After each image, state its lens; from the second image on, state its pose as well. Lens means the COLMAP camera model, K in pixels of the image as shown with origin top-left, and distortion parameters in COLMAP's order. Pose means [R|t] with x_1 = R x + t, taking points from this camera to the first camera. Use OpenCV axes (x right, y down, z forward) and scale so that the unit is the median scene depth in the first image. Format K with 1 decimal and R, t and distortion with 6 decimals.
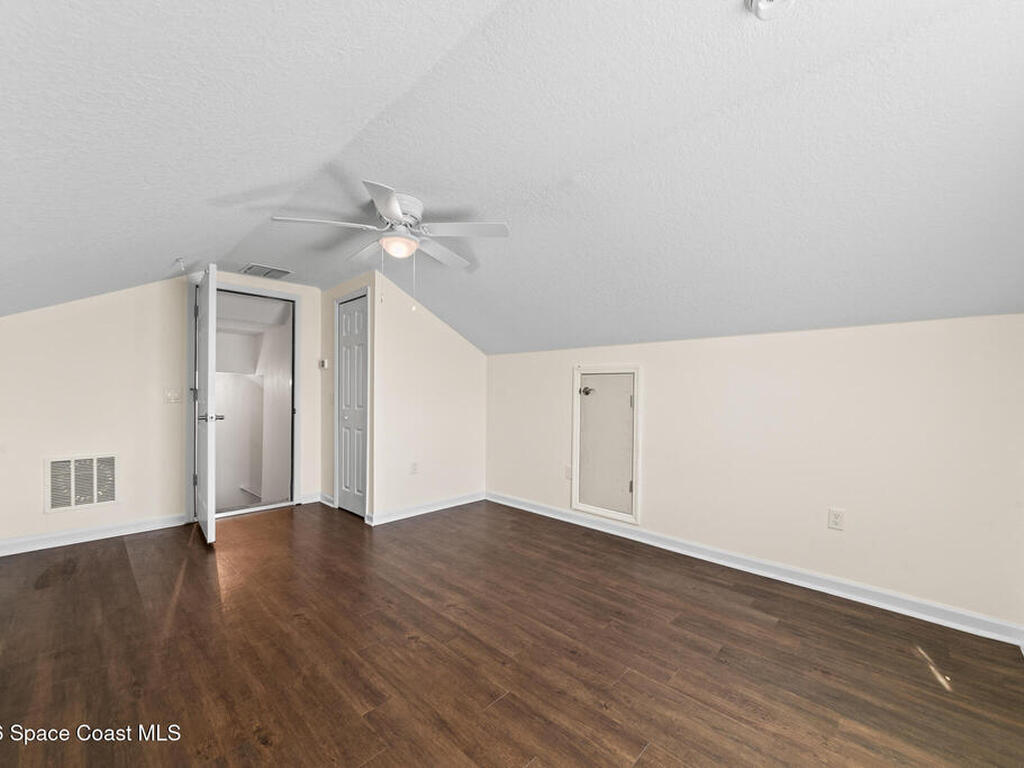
lens RADIAL K [[416.2, 0, 520.7], [0, 416.2, 391.1], [0, 0, 1]] dist [0.001248, -0.000047]
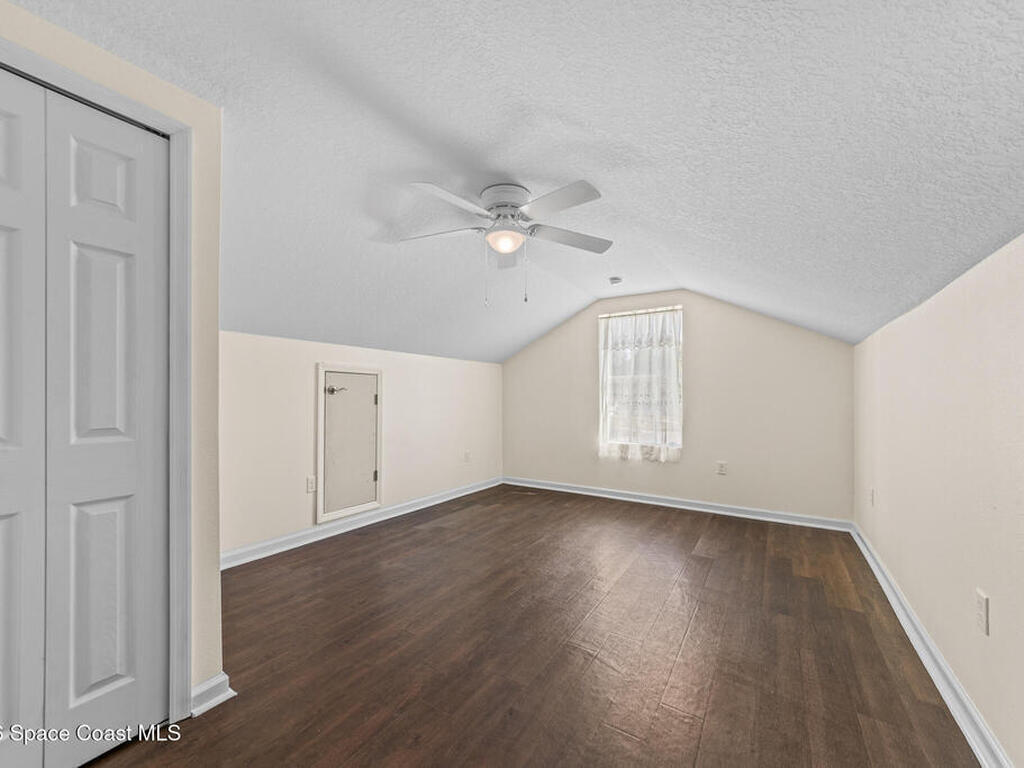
lens RADIAL K [[416.2, 0, 520.7], [0, 416.2, 391.1], [0, 0, 1]] dist [0.001248, -0.000047]
pose [[-0.209718, -0.001135, 0.977761, -0.920725], [-0.017911, 0.999836, -0.002681, -0.002343], [-0.977598, -0.018075, -0.209704, 0.869126]]
